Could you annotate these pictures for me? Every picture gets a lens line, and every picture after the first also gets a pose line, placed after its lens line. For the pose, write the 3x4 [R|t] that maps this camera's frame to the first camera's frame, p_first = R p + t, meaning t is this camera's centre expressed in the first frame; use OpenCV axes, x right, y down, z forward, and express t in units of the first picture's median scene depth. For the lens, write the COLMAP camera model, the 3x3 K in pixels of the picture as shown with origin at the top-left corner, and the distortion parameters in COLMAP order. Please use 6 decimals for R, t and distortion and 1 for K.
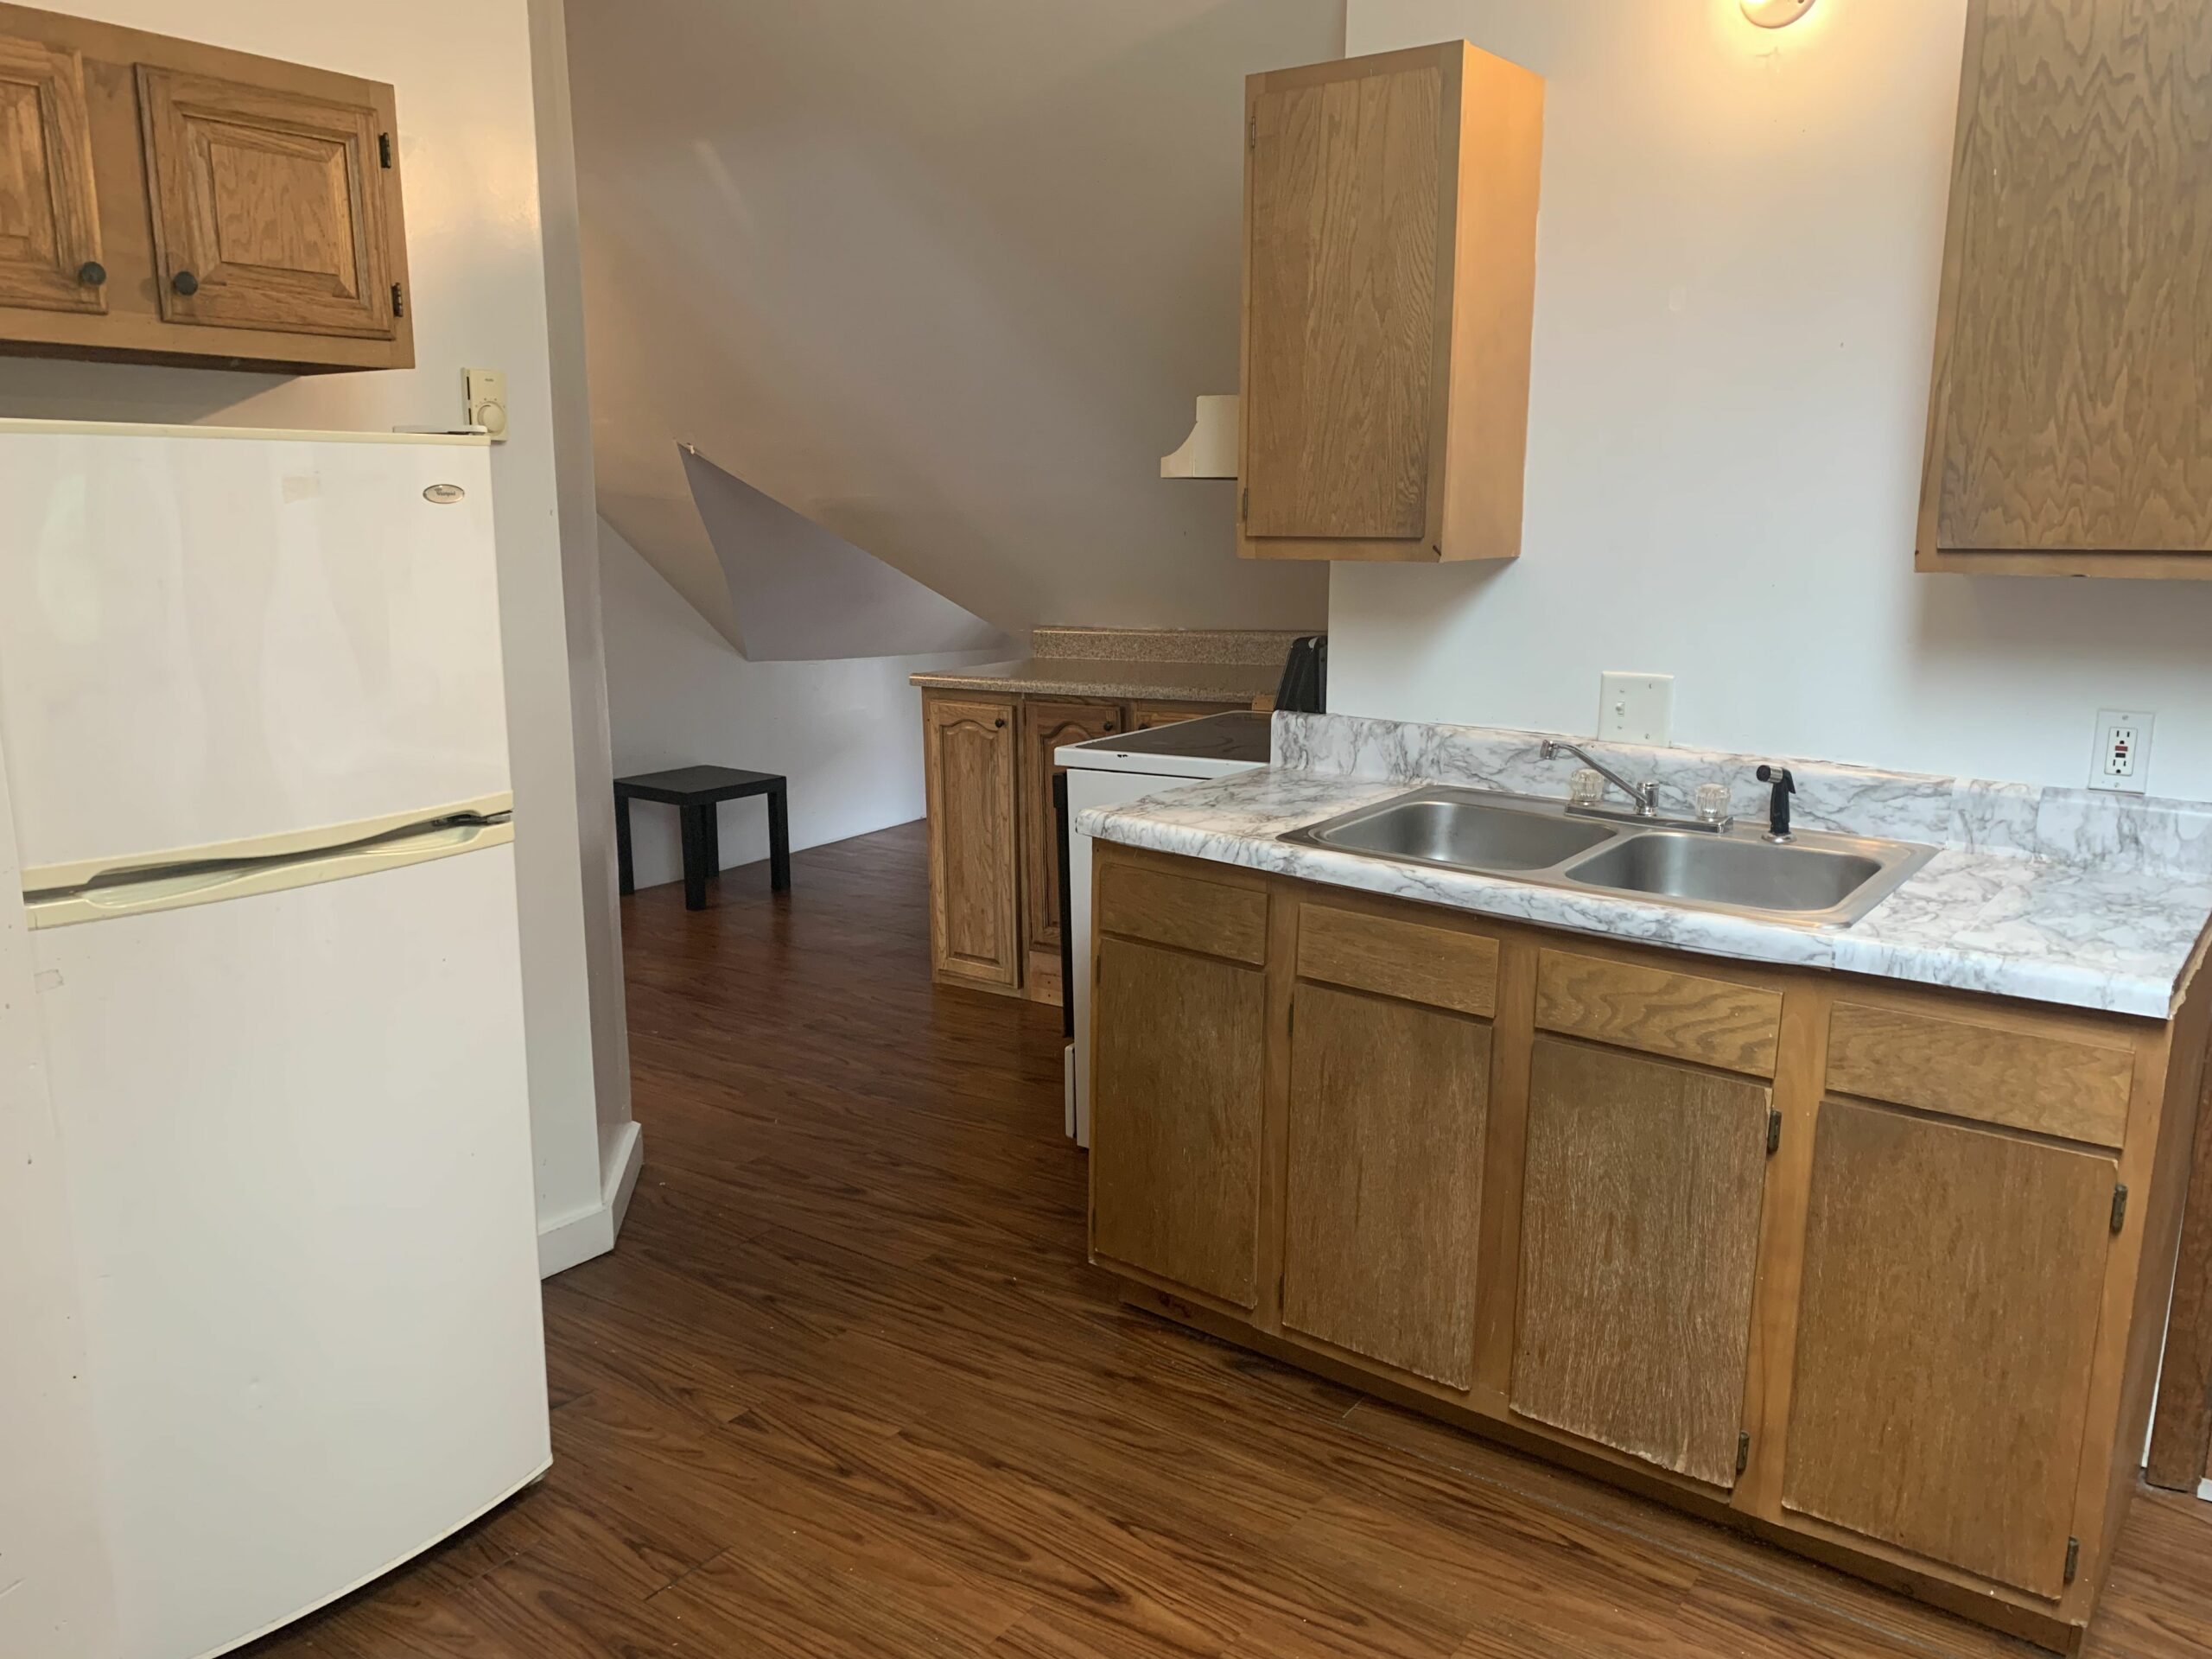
lens RADIAL K [[1658.3, 0, 1035.4], [0, 1658.3, 837.6], [0, 0, 1]] dist [0.051062, -0.048849]
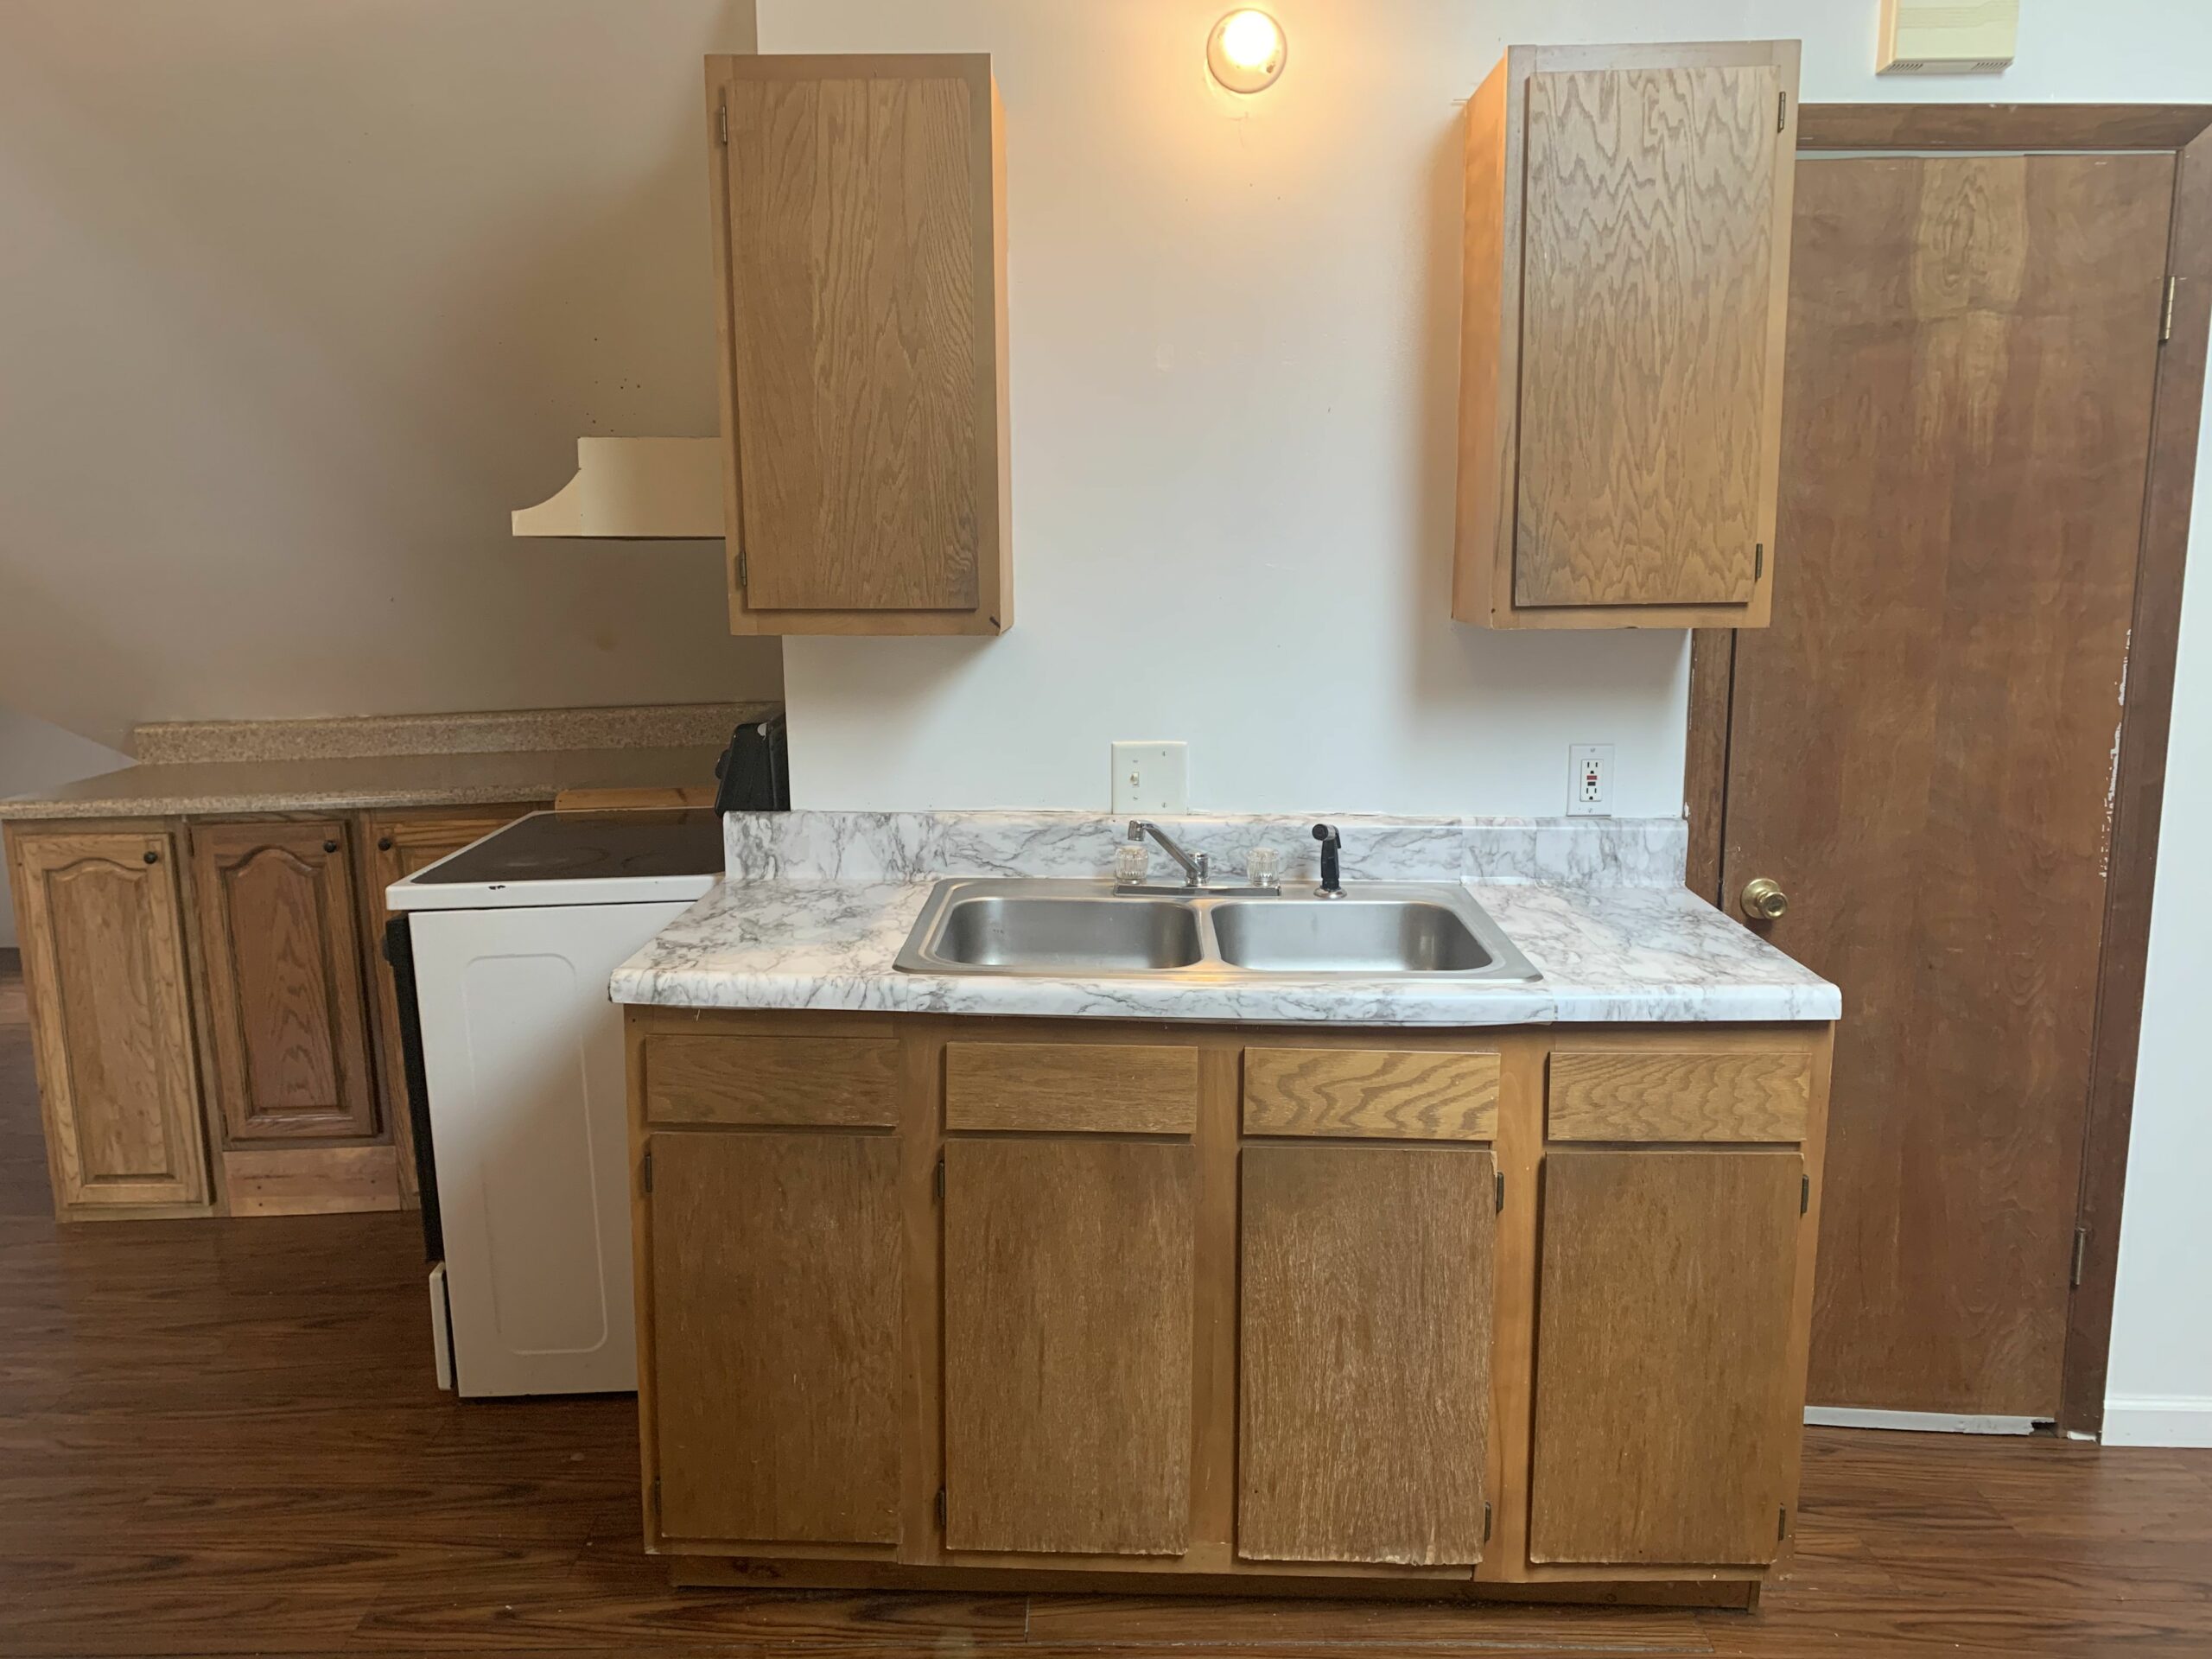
lens RADIAL K [[1720.0, 0, 993.9], [0, 1720.0, 819.2], [0, 0, 1]] dist [0.092025, -0.180521]
pose [[0.803300, -0.104697, 0.586300, -0.343302], [0.128704, 0.991683, 0.000748, -0.075571], [-0.581502, 0.074859, 0.810093, 0.291247]]
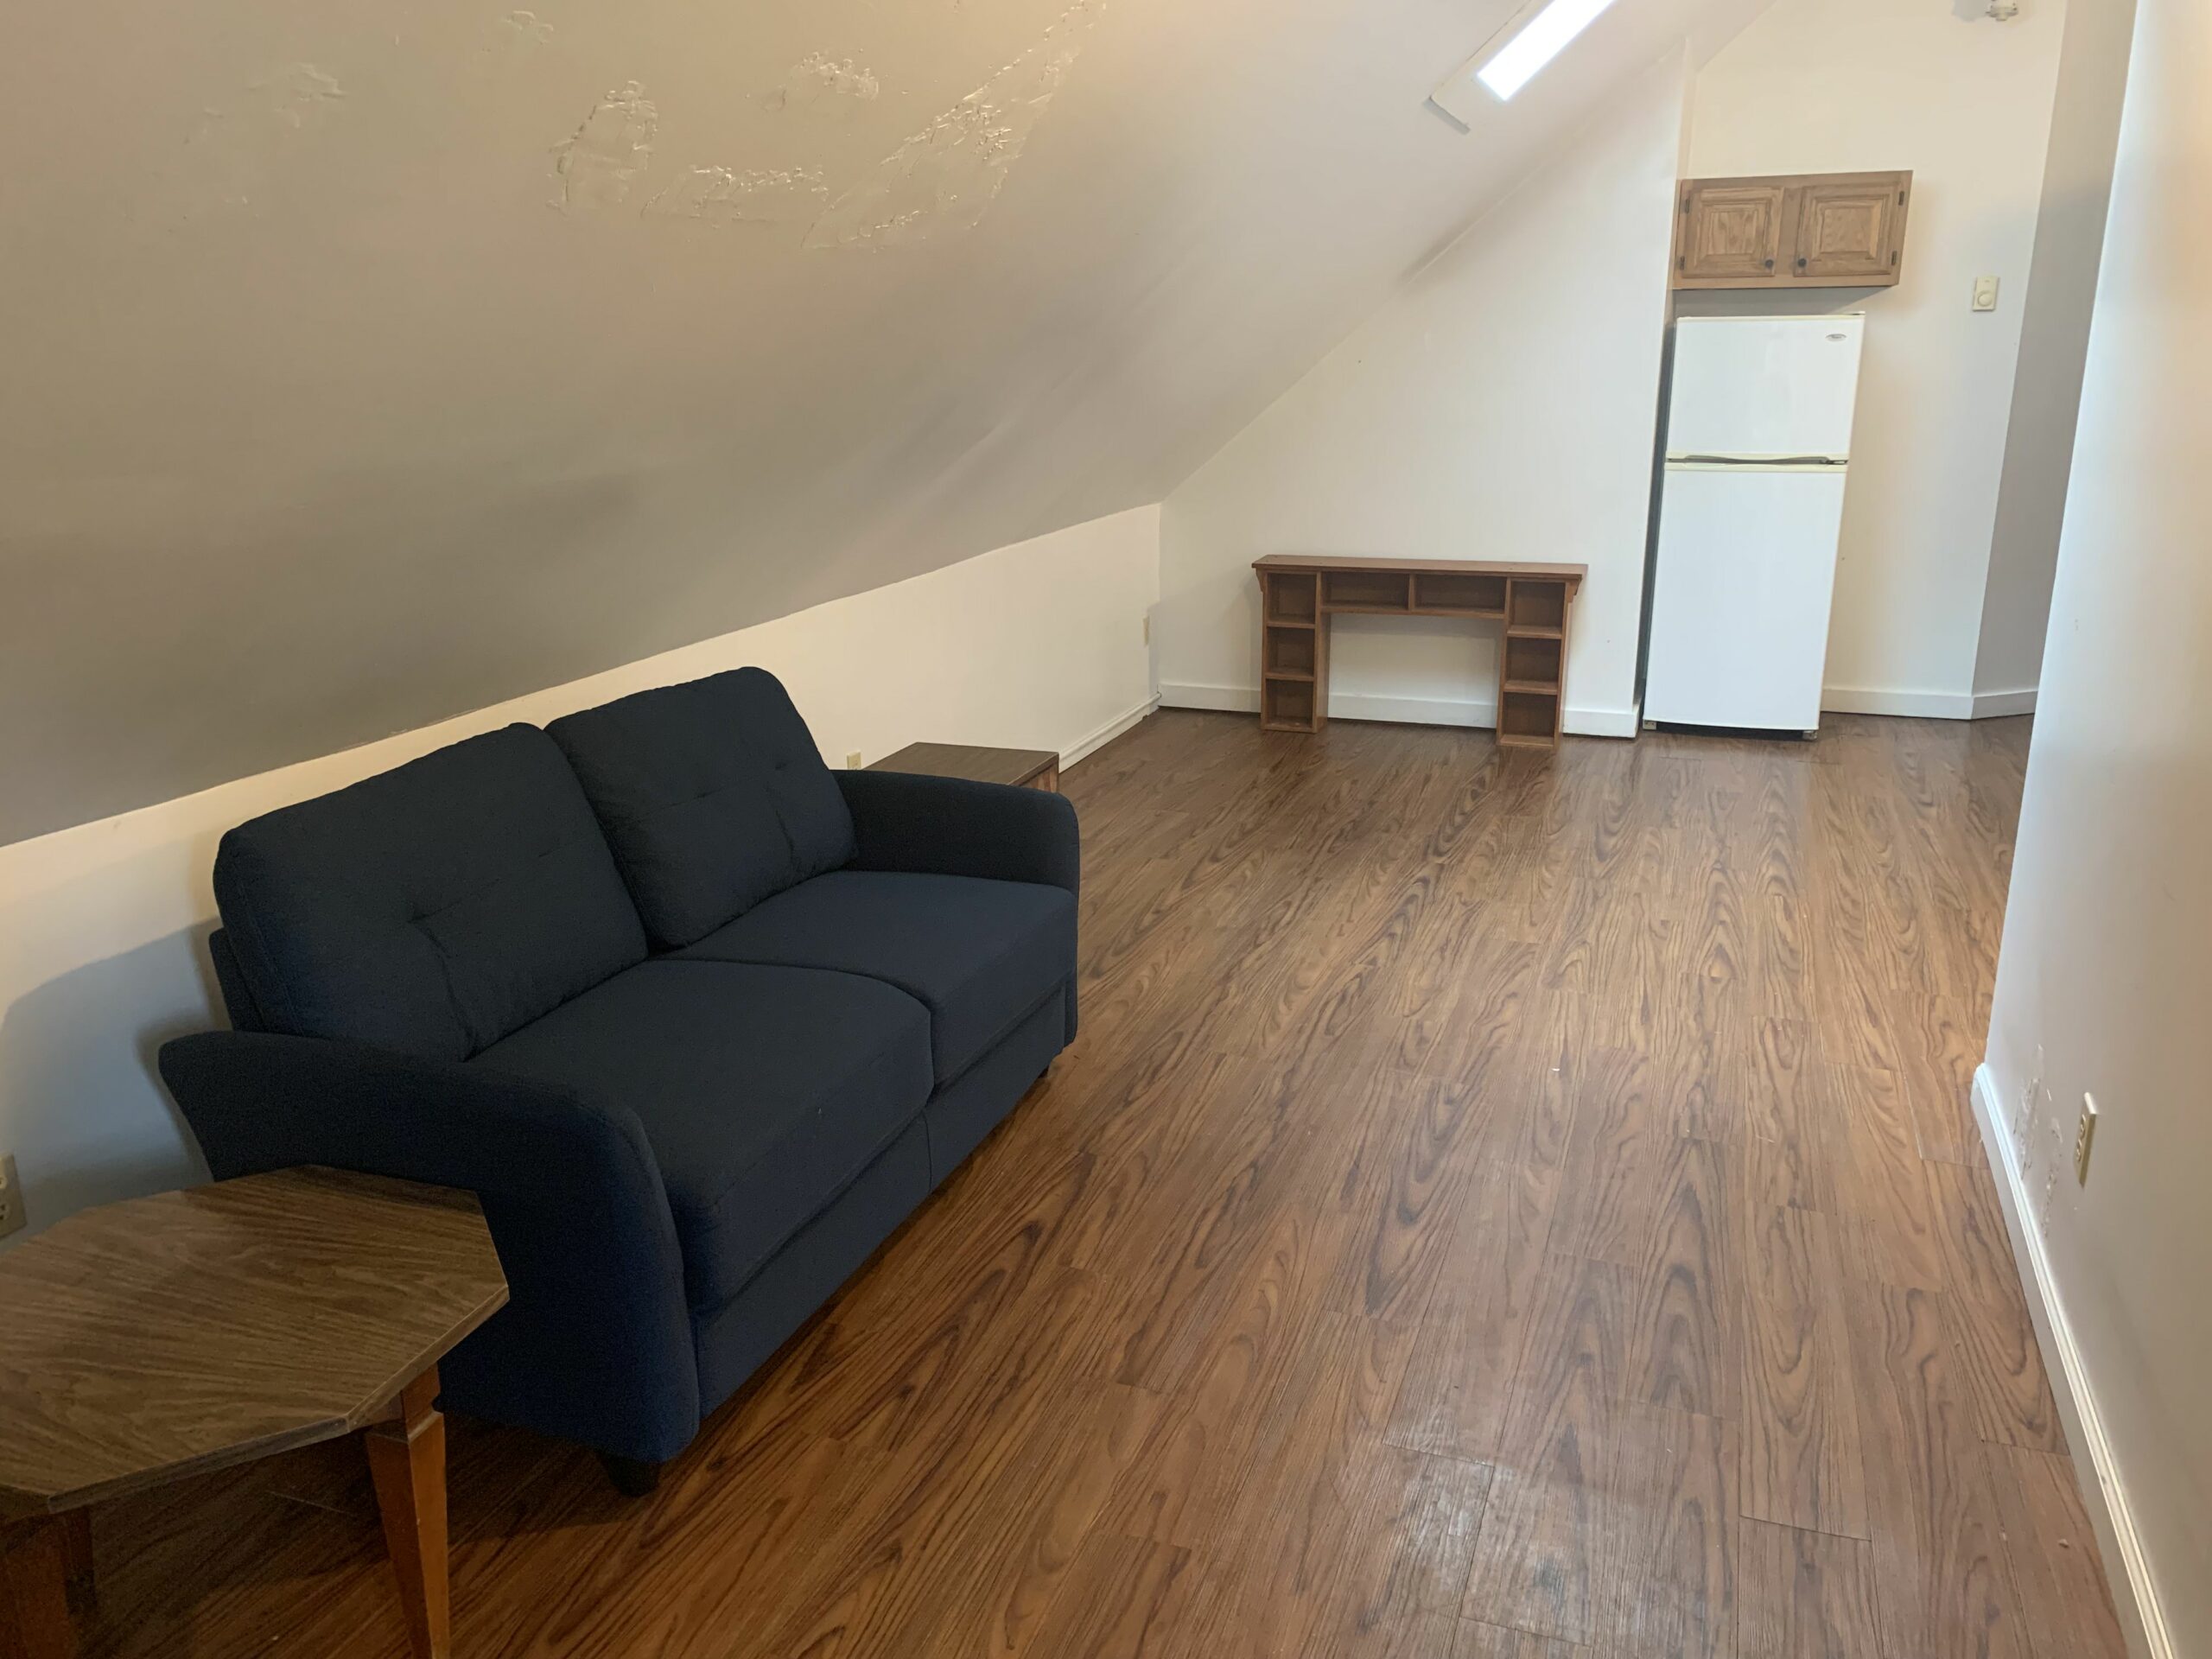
lens RADIAL K [[1672.9, 0, 1071.7], [0, 1672.9, 829.2], [0, 0, 1]] dist [-0.006078, -0.003366]
pose [[0.271994, 0.257871, -0.927104, 1.821592], [-0.179634, 0.960097, 0.214347, 0.184668], [0.945384, 0.108239, 0.307463, -0.835779]]
